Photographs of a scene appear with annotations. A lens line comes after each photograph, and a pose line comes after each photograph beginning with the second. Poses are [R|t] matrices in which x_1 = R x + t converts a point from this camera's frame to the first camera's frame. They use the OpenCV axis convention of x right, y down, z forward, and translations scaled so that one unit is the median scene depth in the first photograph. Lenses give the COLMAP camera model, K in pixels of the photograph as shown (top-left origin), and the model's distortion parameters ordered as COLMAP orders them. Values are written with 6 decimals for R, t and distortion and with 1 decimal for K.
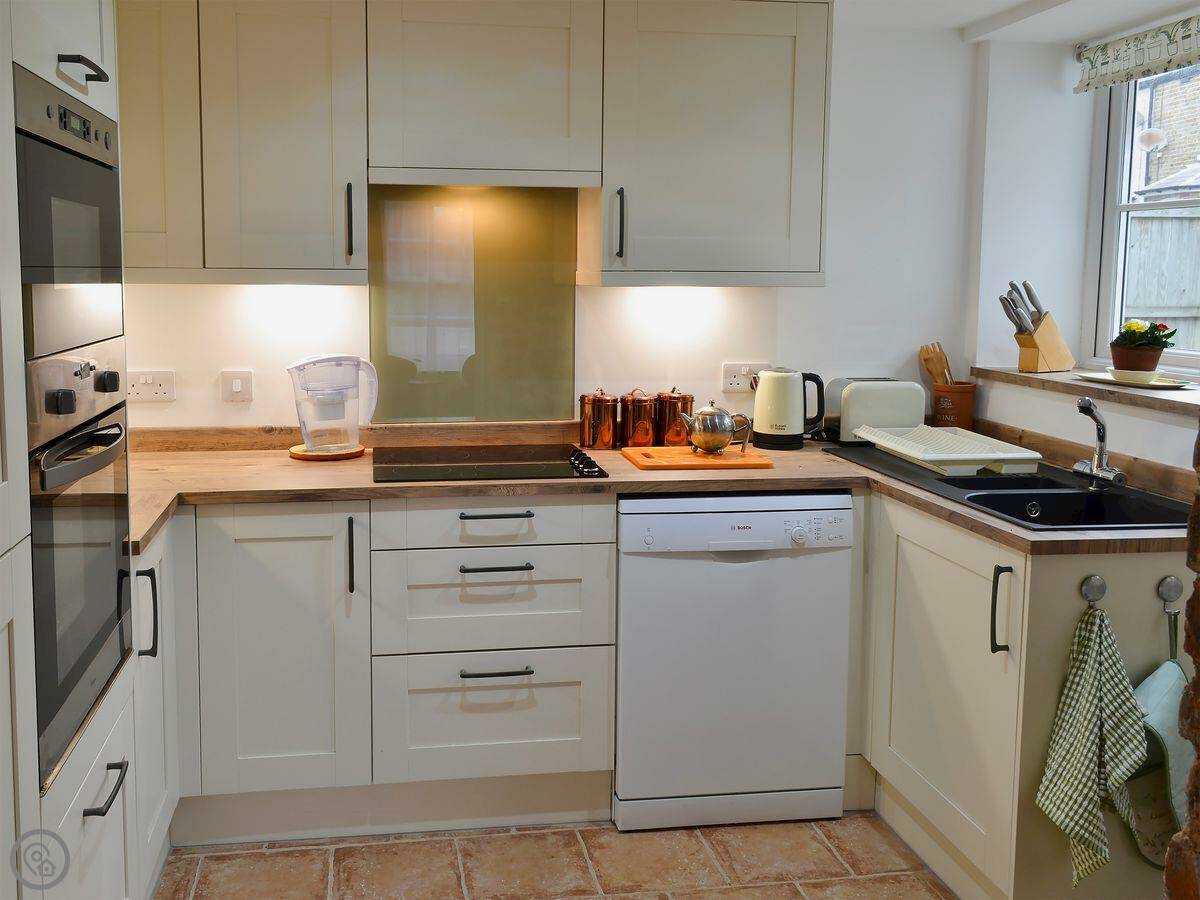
lens RADIAL K [[1249.0, 0, 547.5], [0, 1249.0, 428.4], [0, 0, 1]] dist [0.039044, 0.028115]
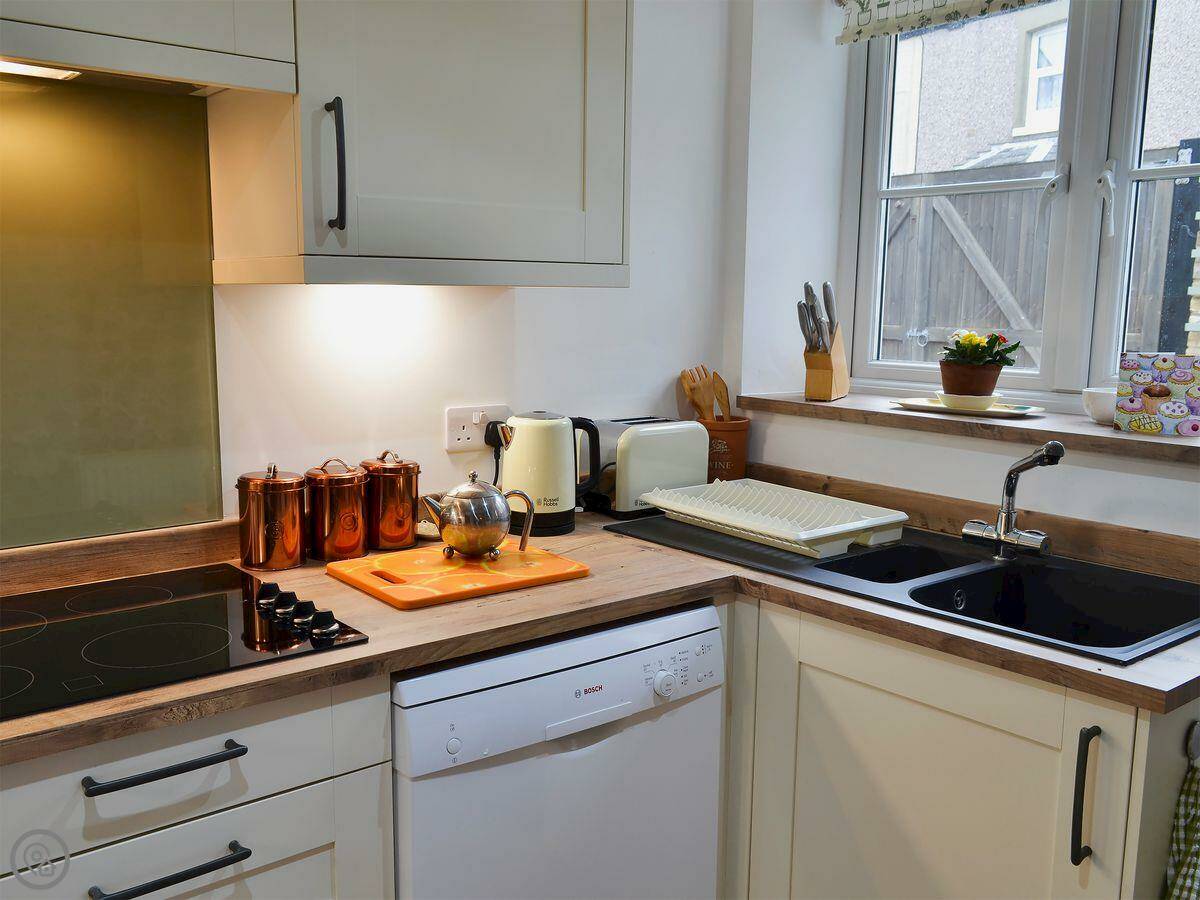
lens RADIAL K [[1126.2, 0, 599.4], [0, 1126.2, 486.5], [0, 0, 1]] dist [0.012512, 0.008049]
pose [[0.865912, -0.085884, 0.492767, -0.088263], [0.062799, 0.996020, 0.063242, -0.046719], [-0.496238, -0.023817, 0.867860, 0.484066]]
